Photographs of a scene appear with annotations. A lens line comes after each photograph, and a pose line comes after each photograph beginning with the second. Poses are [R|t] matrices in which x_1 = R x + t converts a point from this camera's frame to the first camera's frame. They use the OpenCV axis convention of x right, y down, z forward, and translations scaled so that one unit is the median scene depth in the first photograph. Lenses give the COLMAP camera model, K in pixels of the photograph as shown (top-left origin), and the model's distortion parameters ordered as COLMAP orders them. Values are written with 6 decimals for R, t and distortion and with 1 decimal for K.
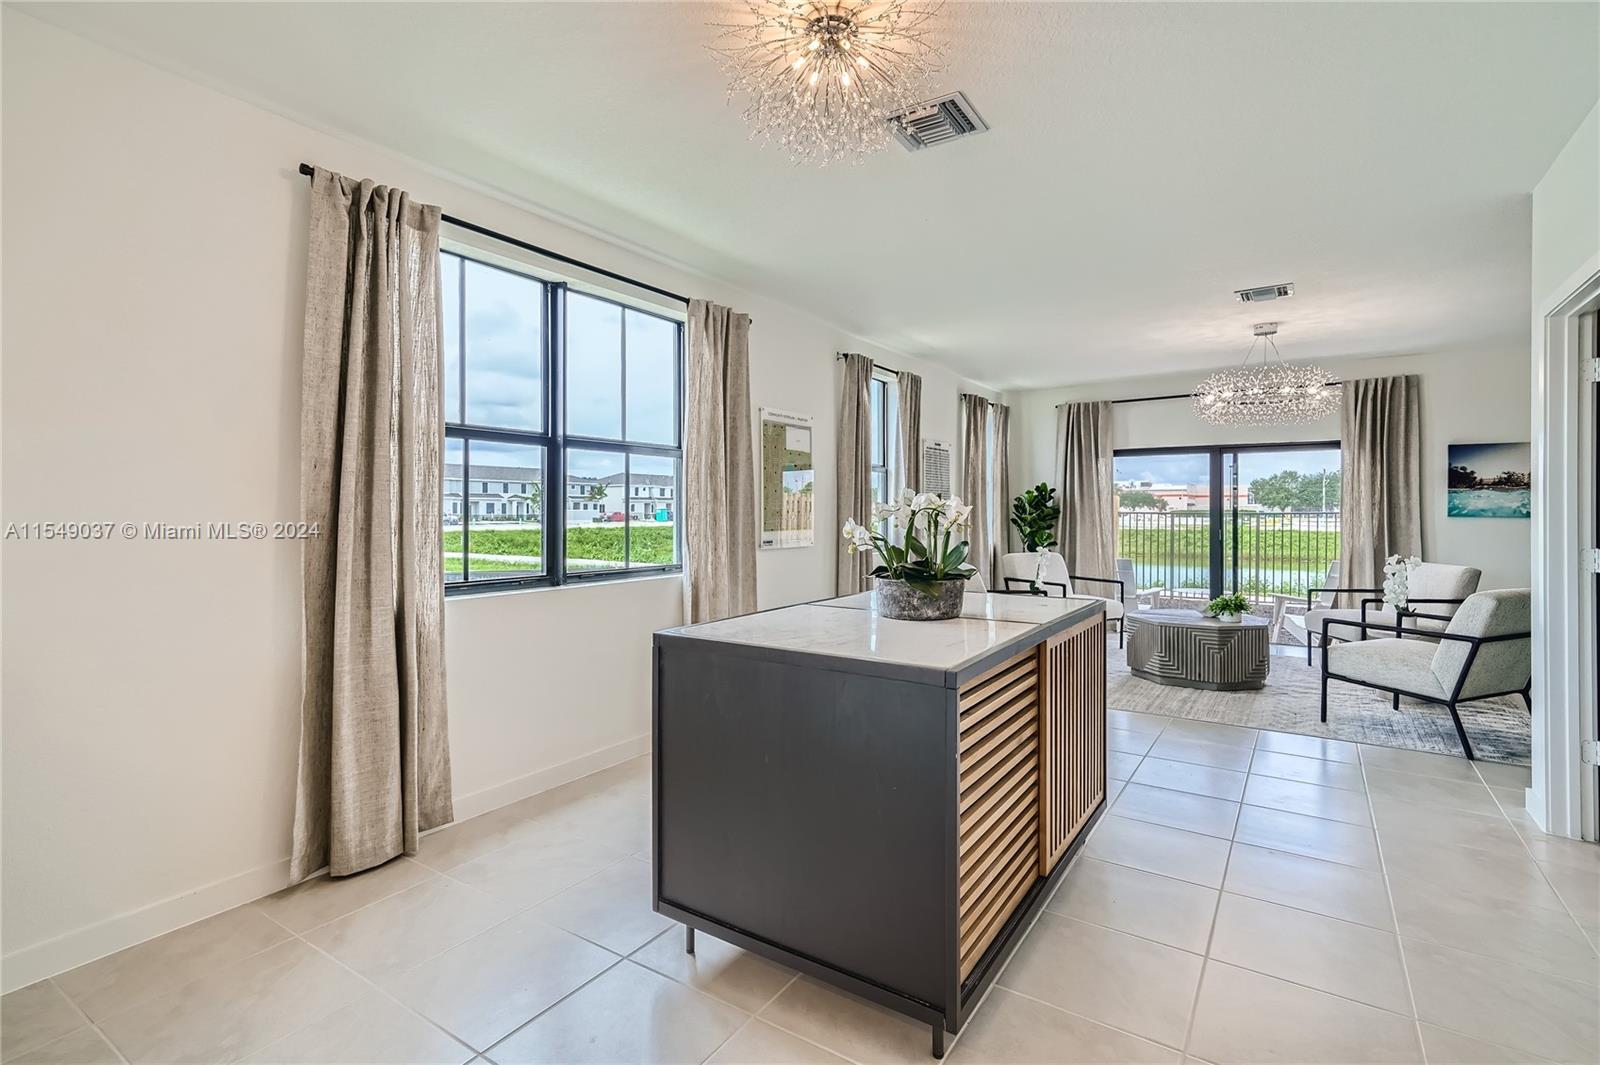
lens RADIAL K [[757.6, 0, 802.3], [0, 757.6, 513.5], [0, 0, 1]] dist [0.007971, 0.003526]
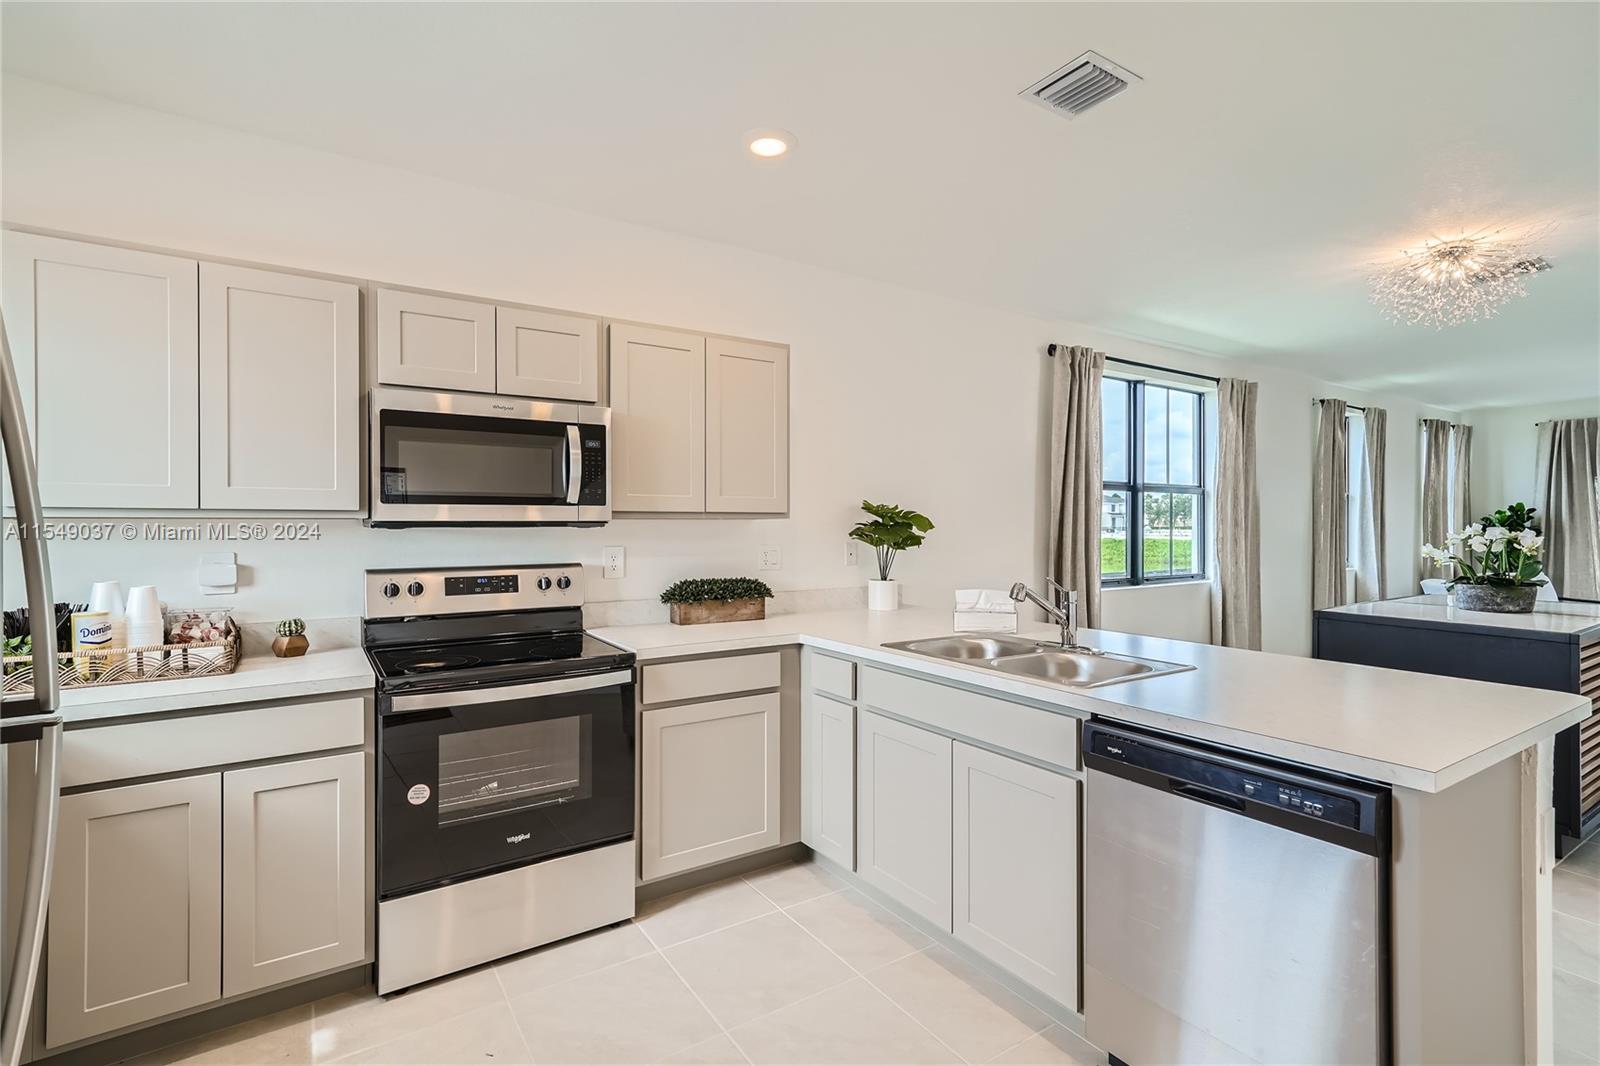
lens RADIAL K [[757.6, 0, 798.8], [0, 757.6, 526.7], [0, 0, 1]] dist [0.007971, 0.003526]
pose [[0.922900, 0.000804, -0.385039, -0.309615], [-0.000713, 1.000000, 0.000381, -0.016189], [0.385039, -0.000077, 0.922900, -0.529376]]
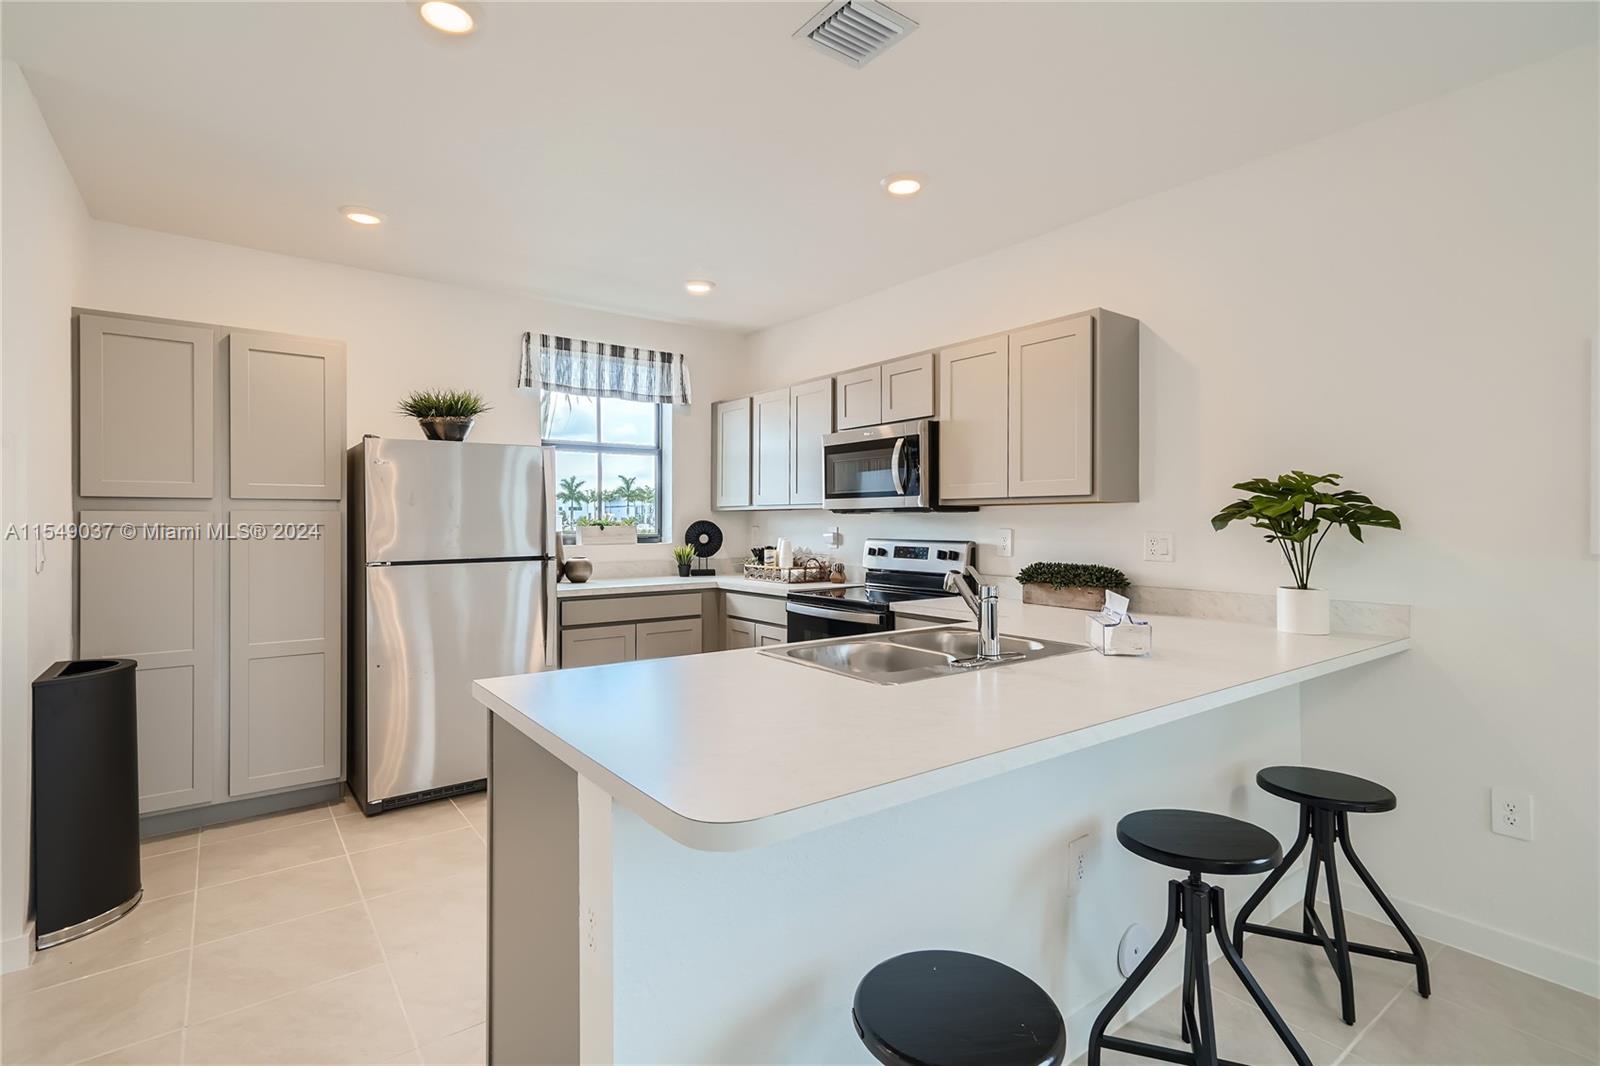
lens RADIAL K [[757.6, 0, 798.8], [0, 757.6, 524.9], [0, 0, 1]] dist [0.007971, 0.003526]
pose [[-0.328084, 0.002415, -0.944645, 0.123373], [-0.006064, 0.999971, 0.004663, -0.004041], [0.944629, 0.007258, -0.328060, 0.138112]]
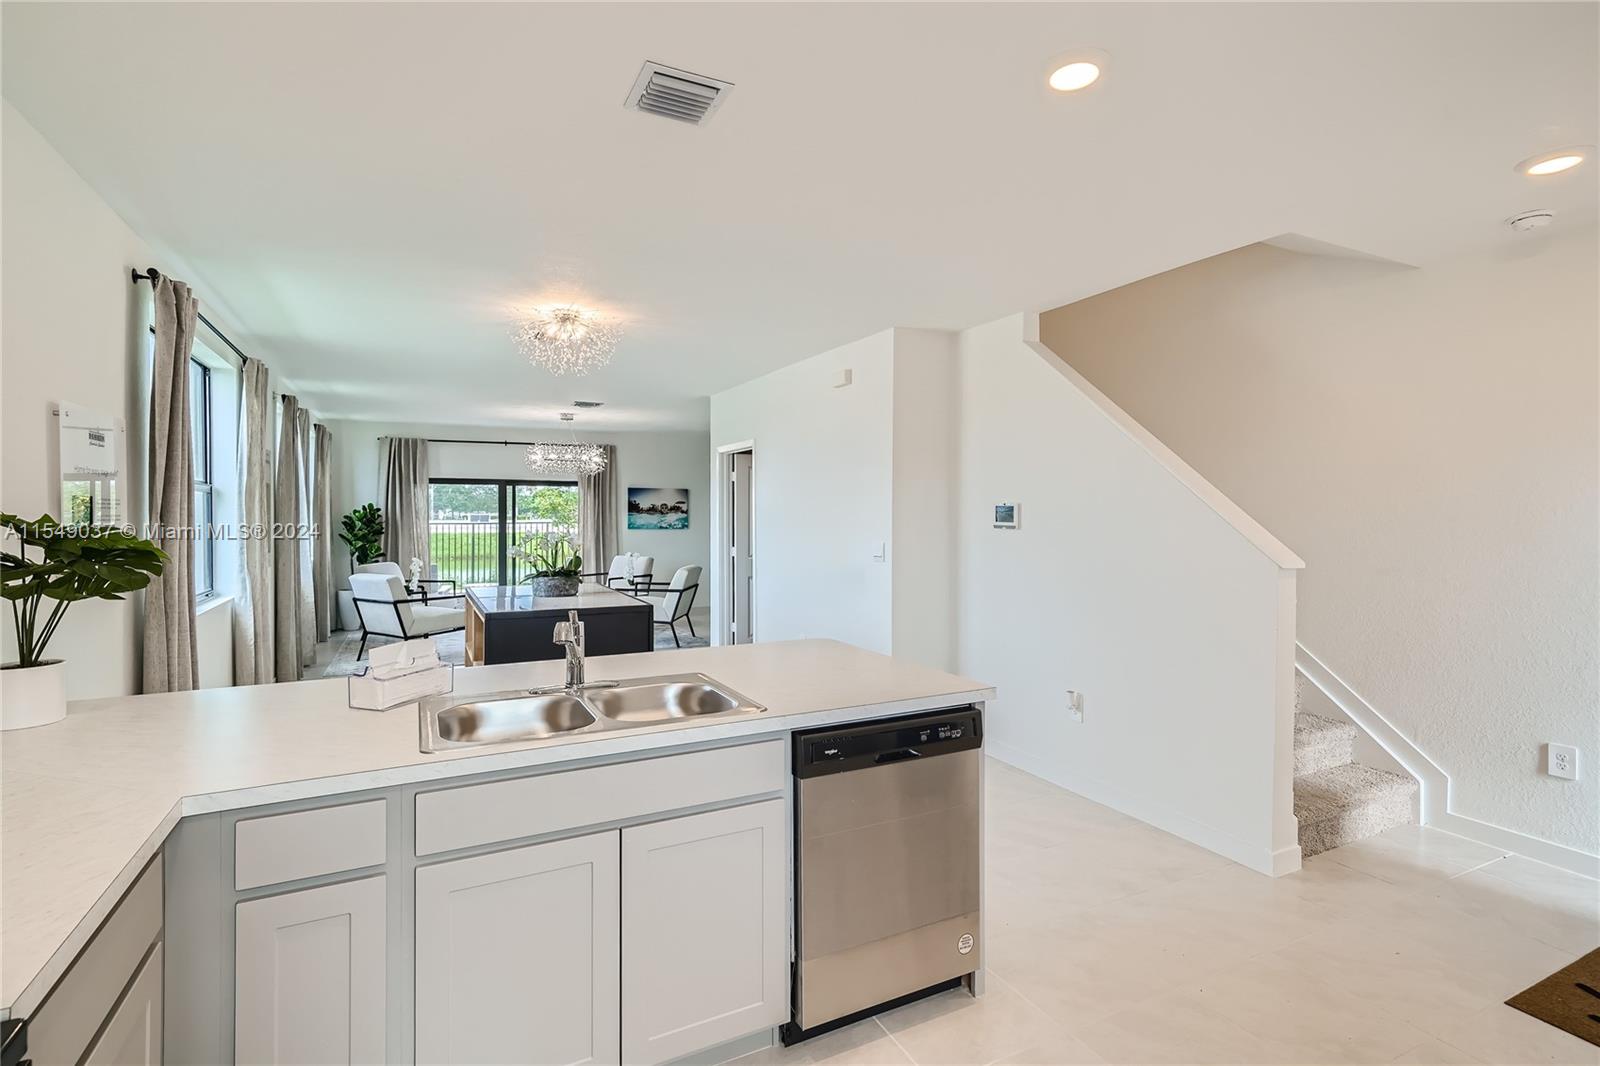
lens RADIAL K [[757.6, 0, 805.6], [0, 757.6, 524.3], [0, 0, 1]] dist [0.007971, 0.003526]
pose [[0.479537, -0.011426, 0.877447, -0.731599], [0.000923, 0.999921, 0.012516, -0.041264], [-0.877521, -0.005192, 0.479510, -0.287890]]
